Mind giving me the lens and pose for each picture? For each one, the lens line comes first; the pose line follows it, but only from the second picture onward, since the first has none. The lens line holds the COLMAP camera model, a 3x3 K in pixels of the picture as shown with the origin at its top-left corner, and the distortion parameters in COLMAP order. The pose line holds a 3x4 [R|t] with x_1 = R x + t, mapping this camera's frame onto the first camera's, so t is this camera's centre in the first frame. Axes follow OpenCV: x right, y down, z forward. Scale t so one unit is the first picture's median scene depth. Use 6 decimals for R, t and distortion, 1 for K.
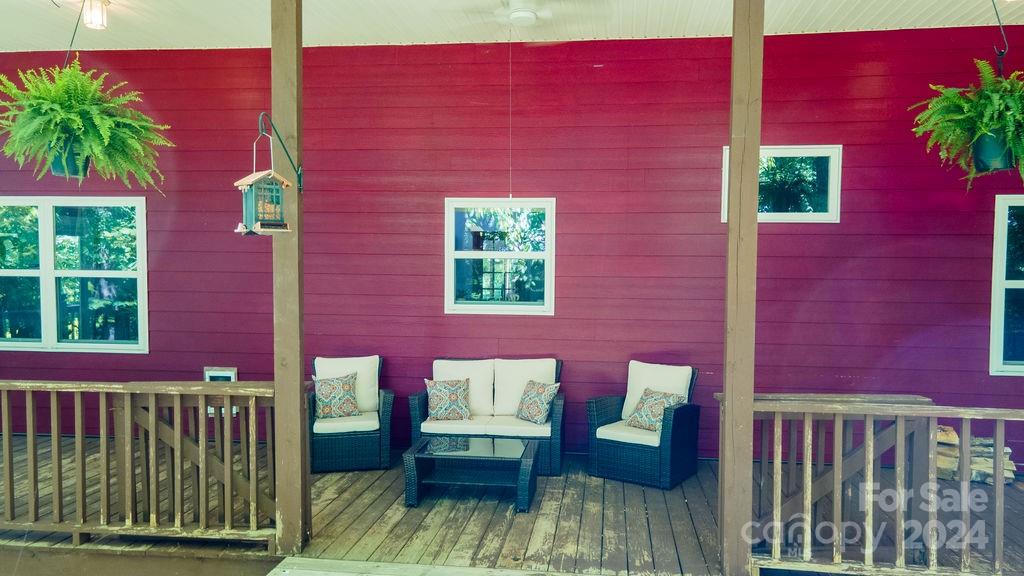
lens RADIAL K [[736.3, 0, 514.2], [0, 736.3, 290.9], [0, 0, 1]] dist [-0.006356, 0.001202]
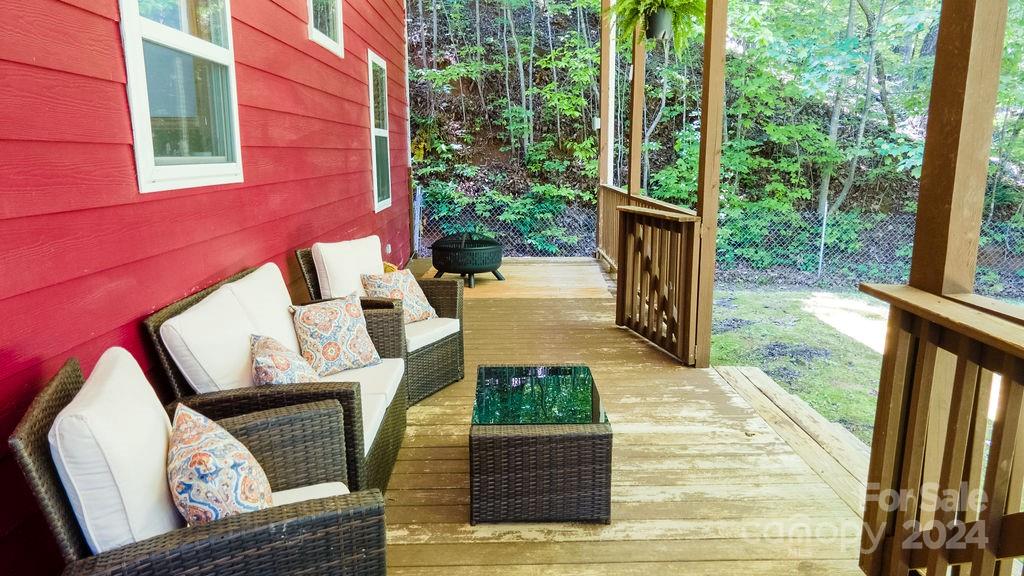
lens RADIAL K [[736.3, 0, 513.0], [0, 736.3, 292.0], [0, 0, 1]] dist [-0.006356, 0.001202]
pose [[-0.135750, -0.194603, 0.971443, -0.713315], [0.030166, 0.979253, 0.200383, 0.015104], [-0.990284, 0.056507, -0.127063, 1.271873]]
